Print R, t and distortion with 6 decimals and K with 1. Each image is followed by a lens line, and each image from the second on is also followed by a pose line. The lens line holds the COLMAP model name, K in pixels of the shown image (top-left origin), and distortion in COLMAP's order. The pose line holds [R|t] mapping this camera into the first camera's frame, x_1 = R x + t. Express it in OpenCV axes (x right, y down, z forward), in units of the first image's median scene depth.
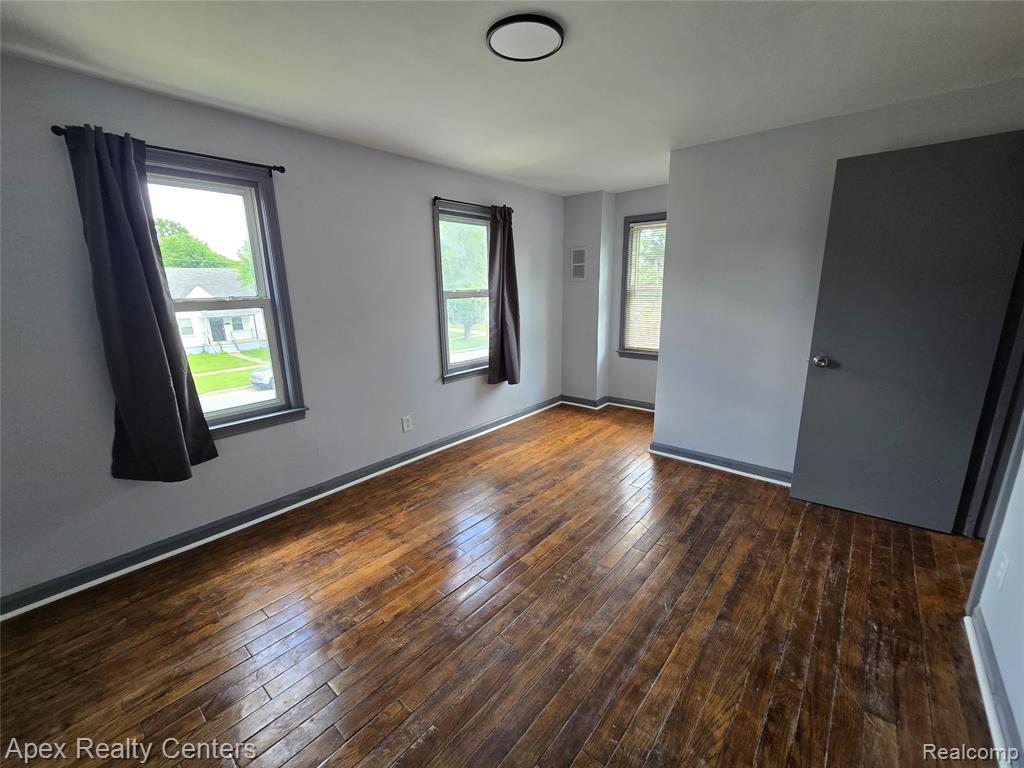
lens RADIAL K [[416.8, 0, 512.6], [0, 416.8, 386.8], [0, 0, 1]] dist [-0.007471, -0.000064]
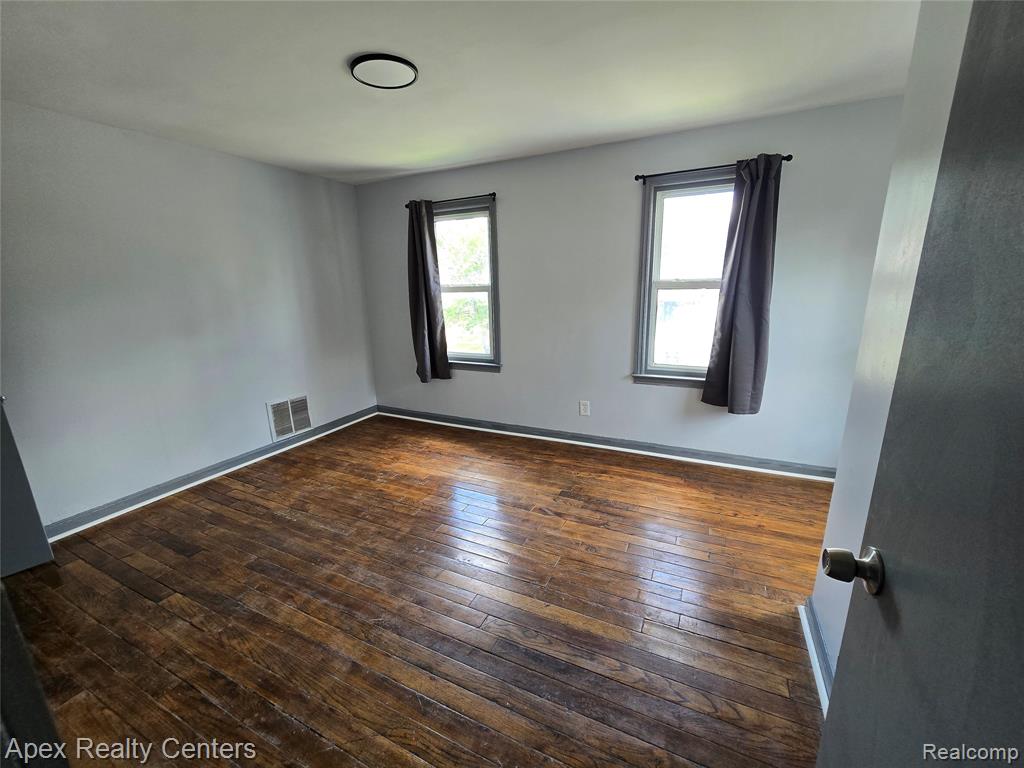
lens RADIAL K [[416.8, 0, 515.2], [0, 416.8, 389.2], [0, 0, 1]] dist [-0.007471, -0.000064]
pose [[0.259576, 0.252543, -0.932117, 0.941271], [-0.210840, 0.956738, 0.200499, -0.184504], [0.942426, 0.144483, 0.301592, 0.727240]]
